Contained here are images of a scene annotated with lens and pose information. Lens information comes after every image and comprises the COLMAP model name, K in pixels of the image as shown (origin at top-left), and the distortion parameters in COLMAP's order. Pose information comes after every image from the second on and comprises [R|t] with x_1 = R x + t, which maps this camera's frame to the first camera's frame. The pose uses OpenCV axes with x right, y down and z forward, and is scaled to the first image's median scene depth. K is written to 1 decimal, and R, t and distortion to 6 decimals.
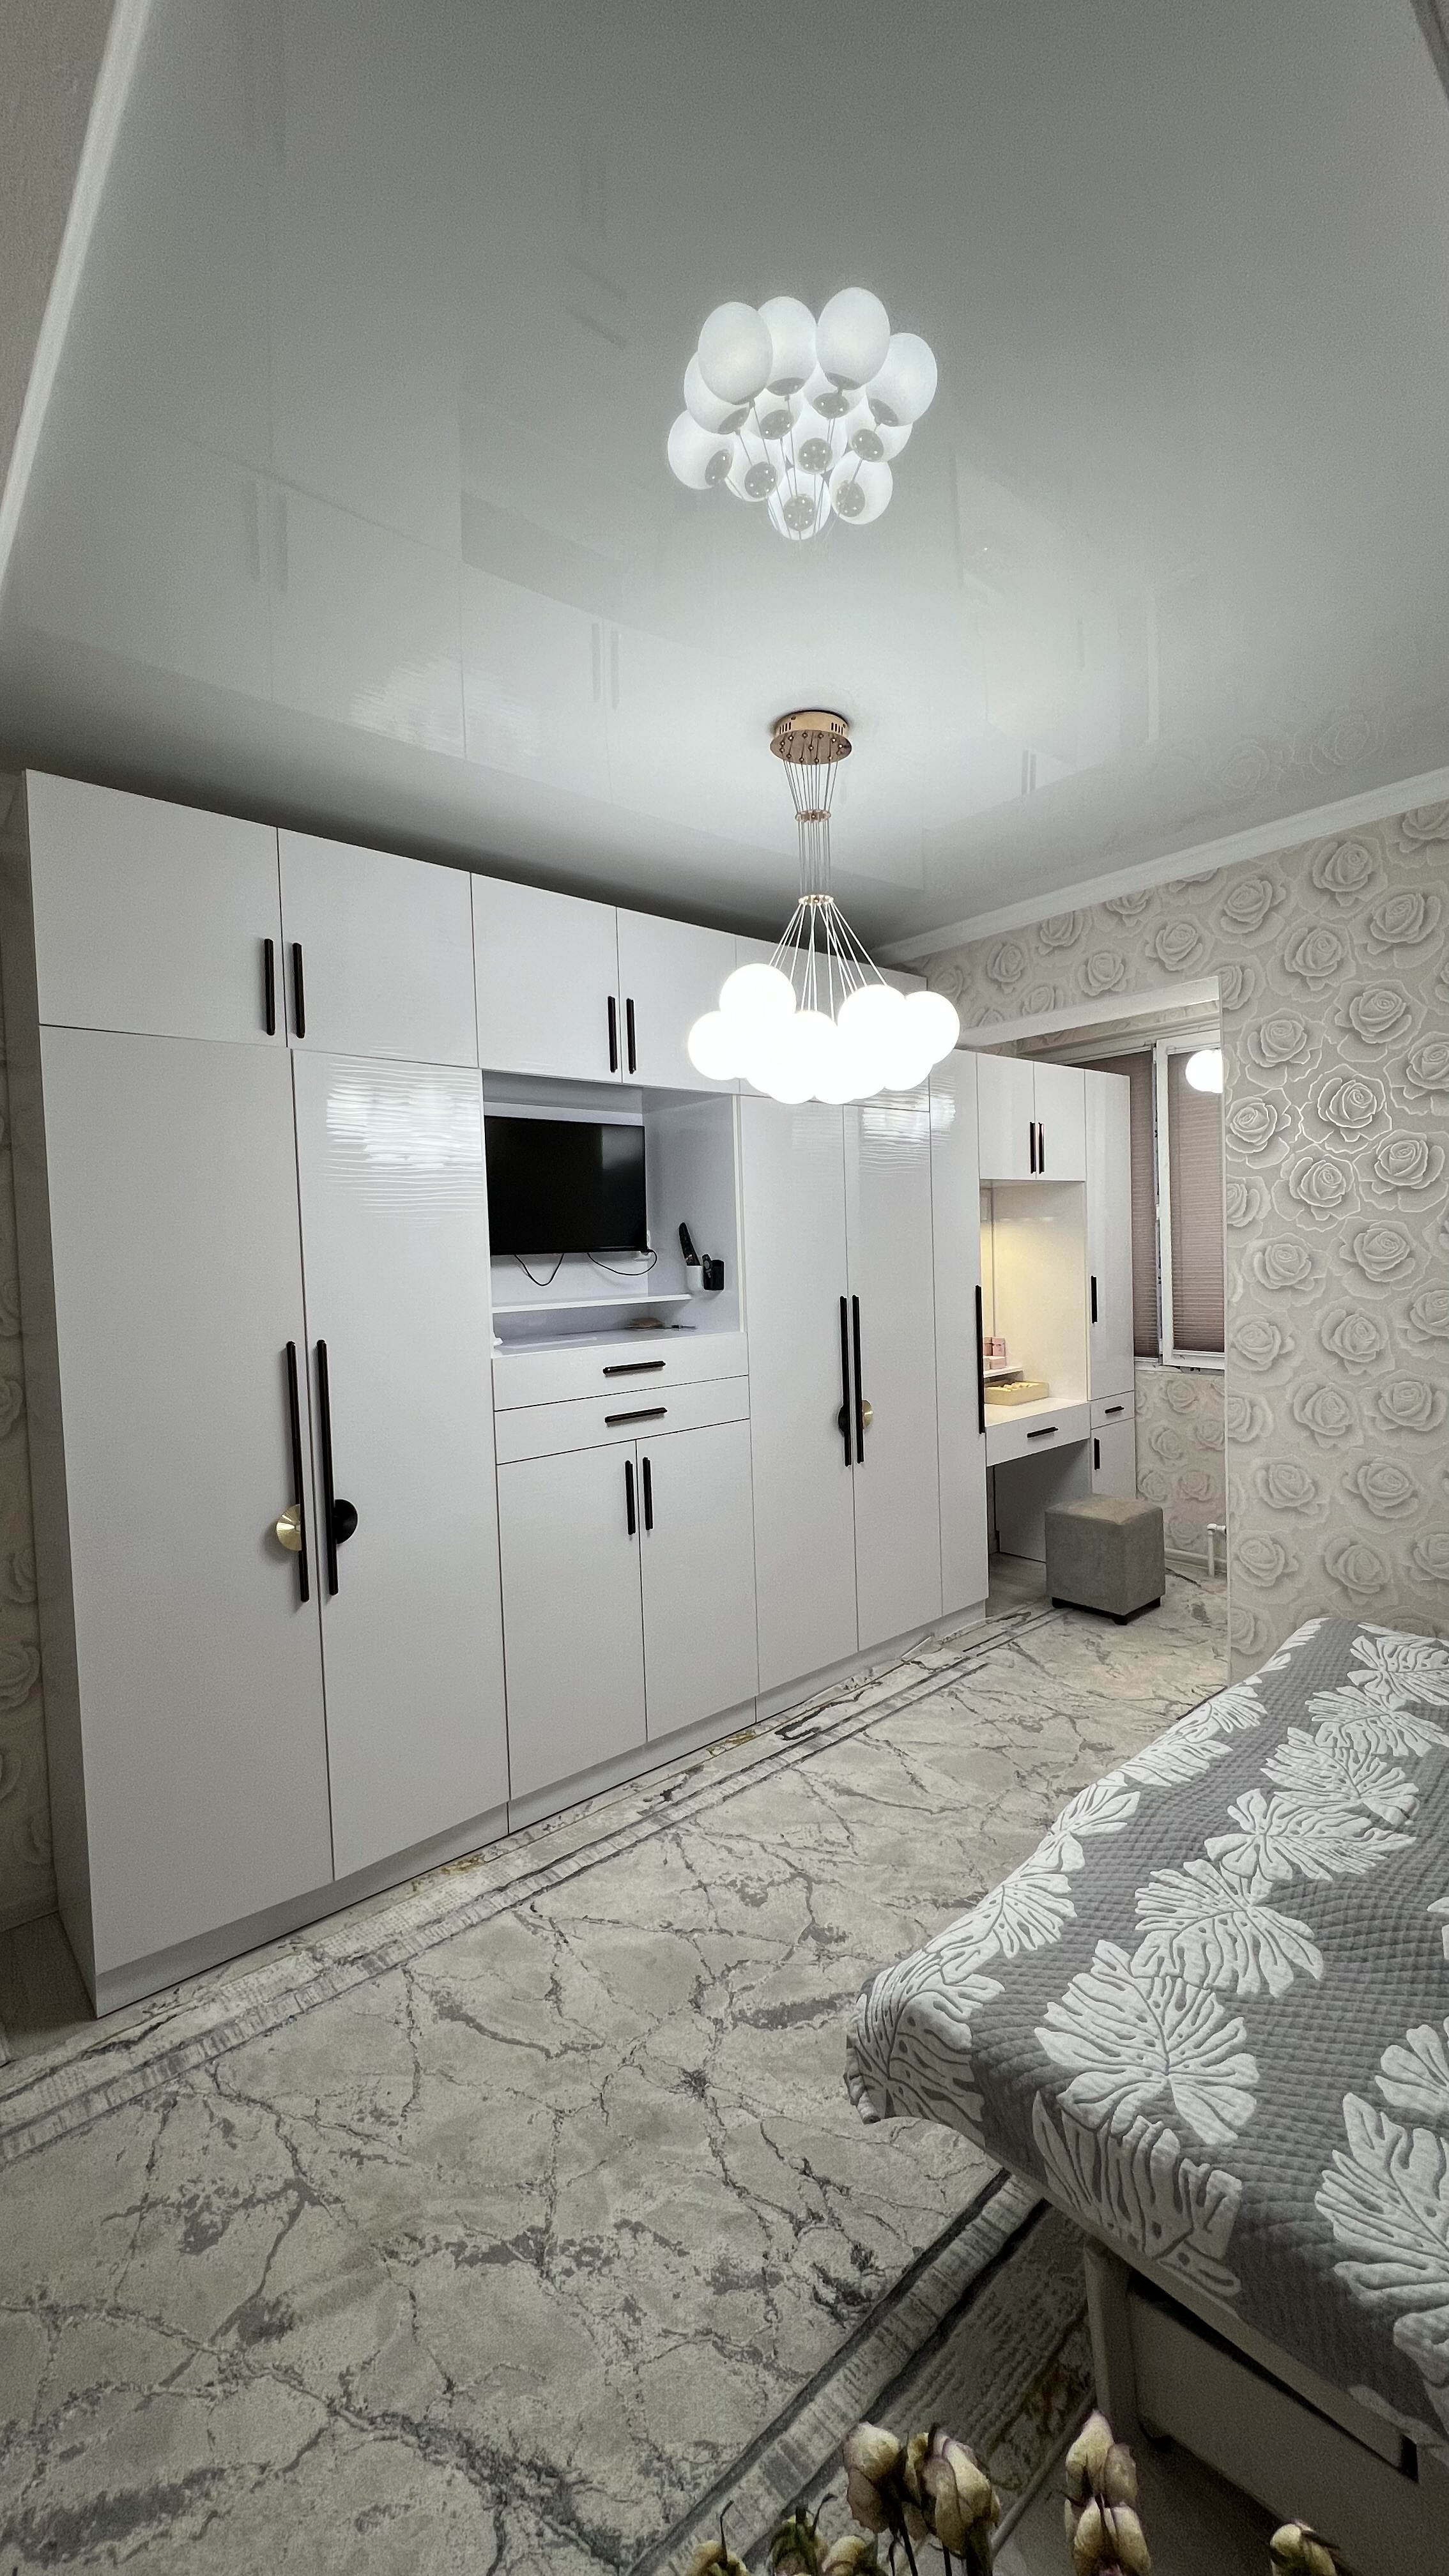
lens RADIAL K [[1025.3, 0, 728.4], [0, 1025.3, 1285.5], [0, 0, 1]] dist [-0.000914, 0.000935]
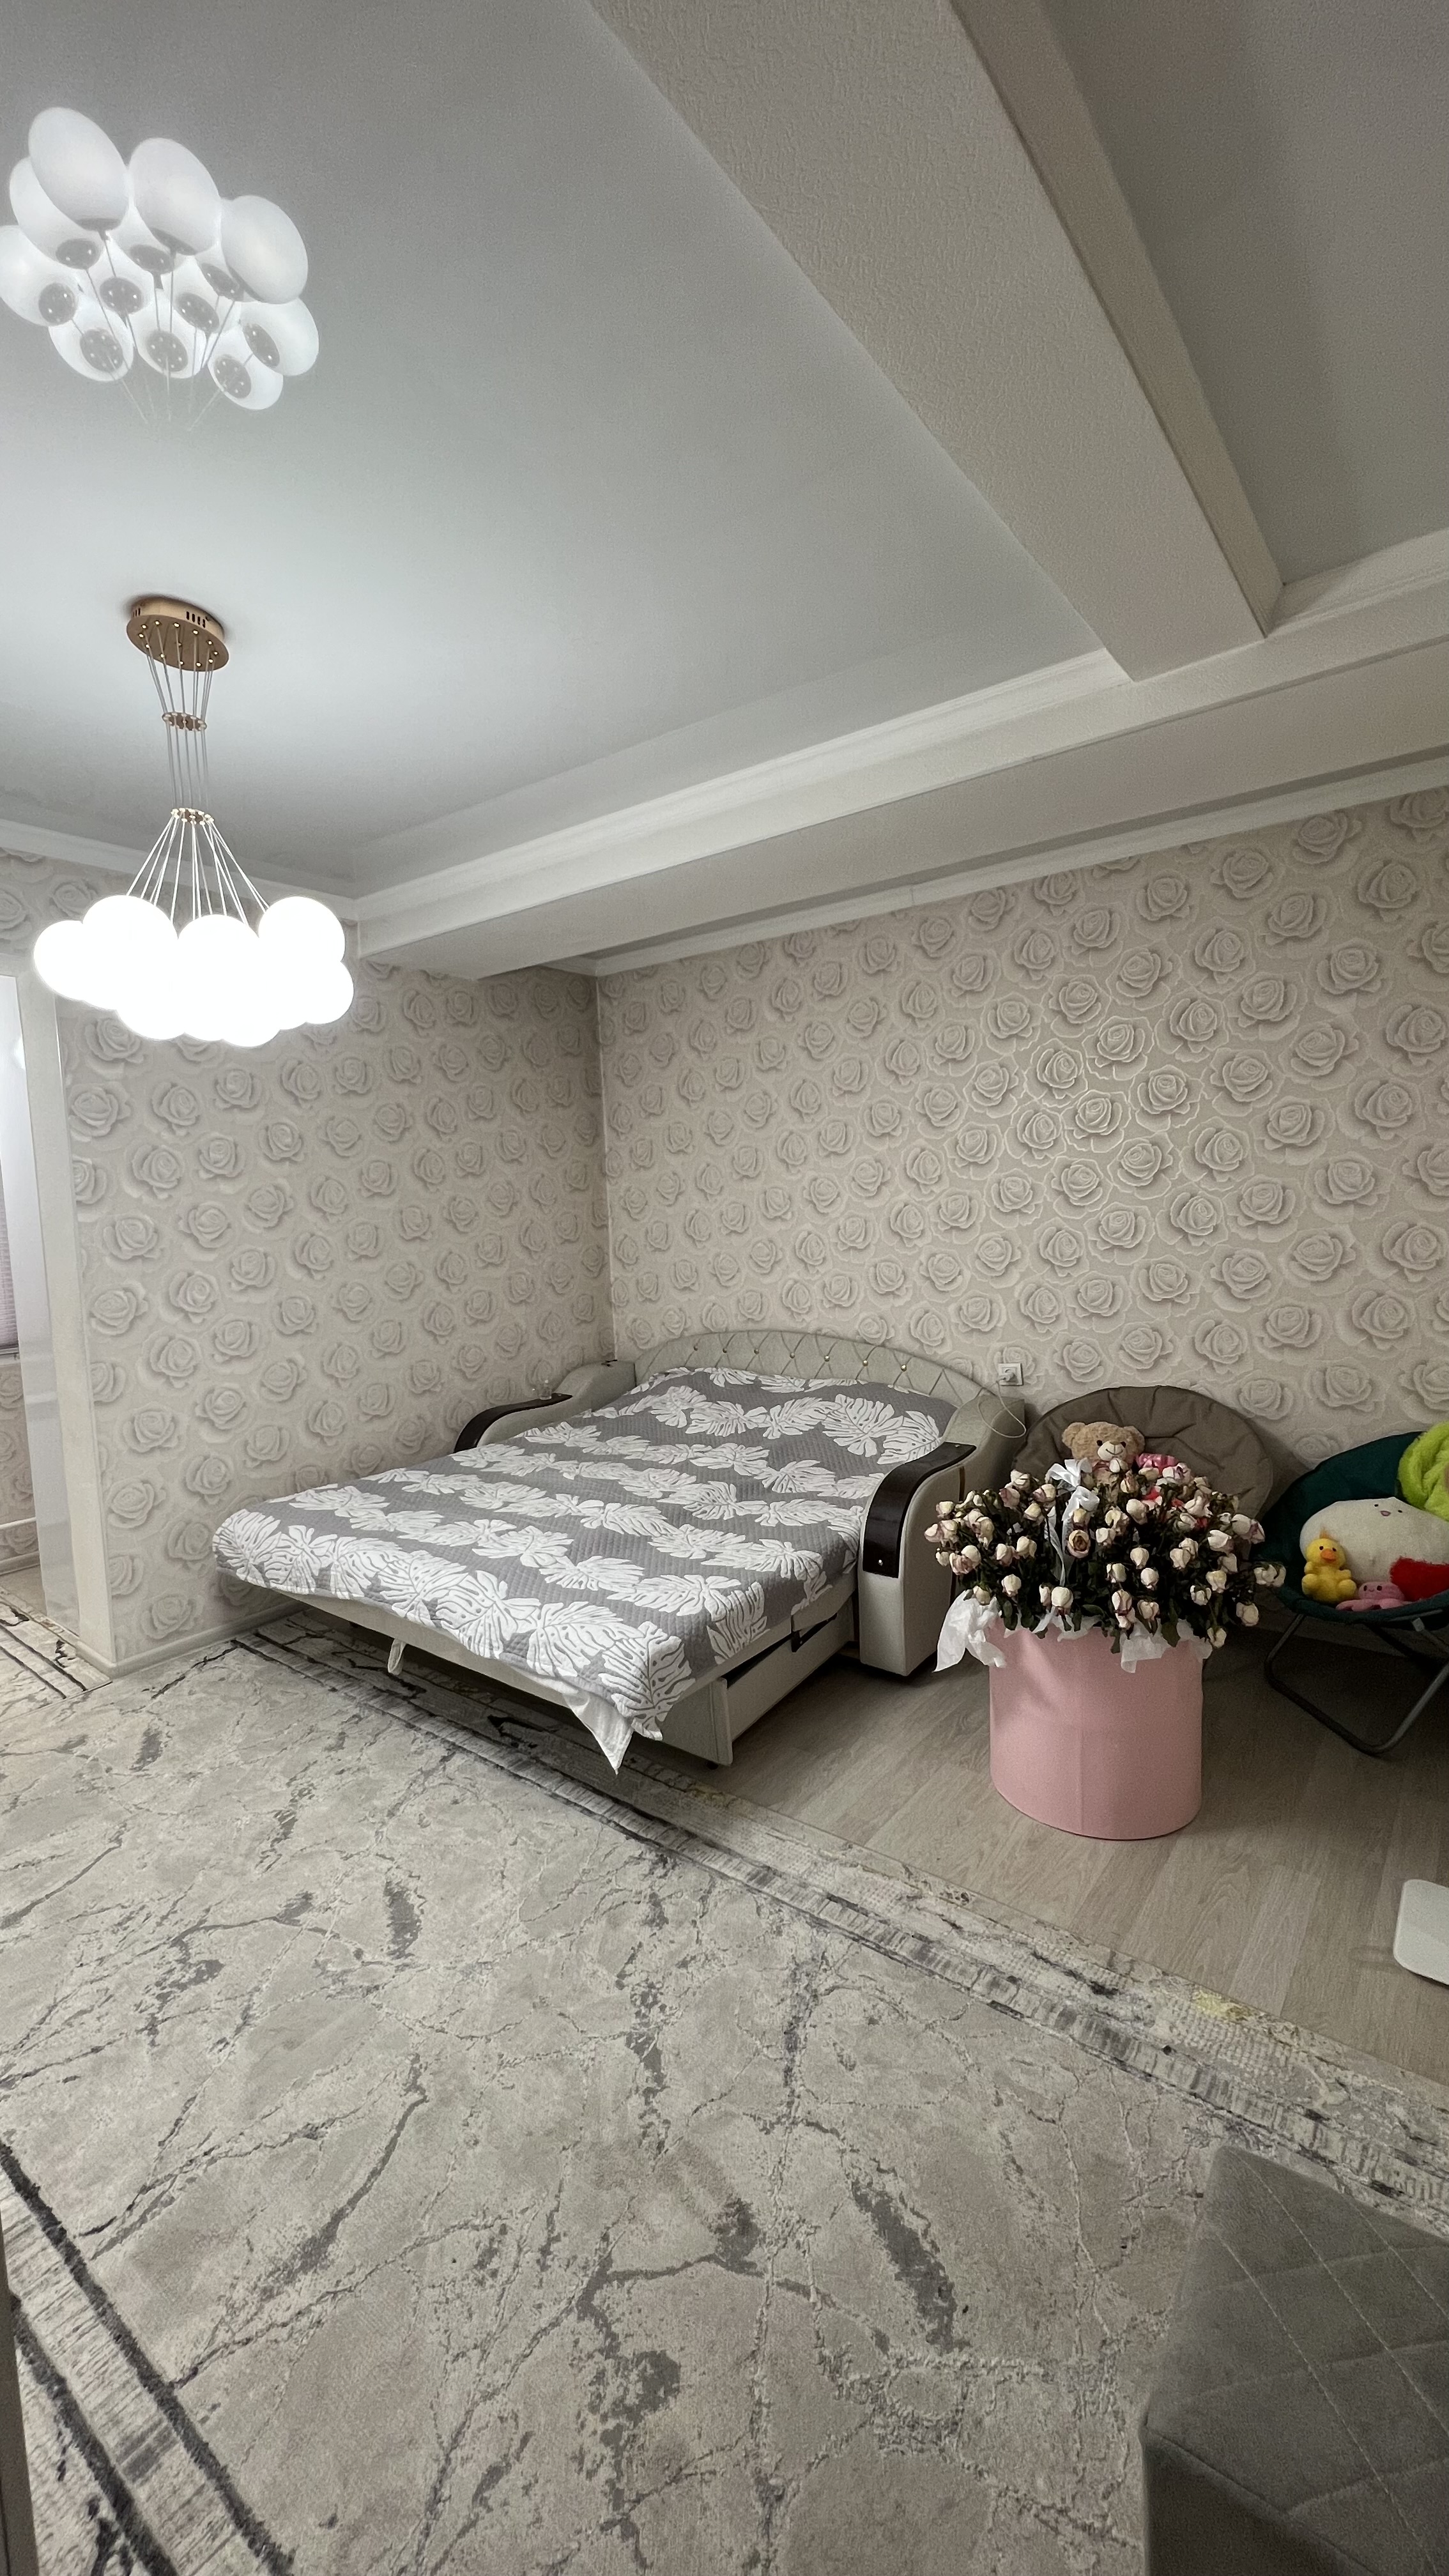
lens RADIAL K [[1025.3, 0, 729.2], [0, 1025.3, 1290.2], [0, 0, 1]] dist [-0.000914, 0.000935]
pose [[-0.183791, -0.046039, 0.981887, -1.316548], [0.077913, 0.995077, 0.061242, 0.037709], [-0.979873, 0.087757, -0.179299, 1.049939]]
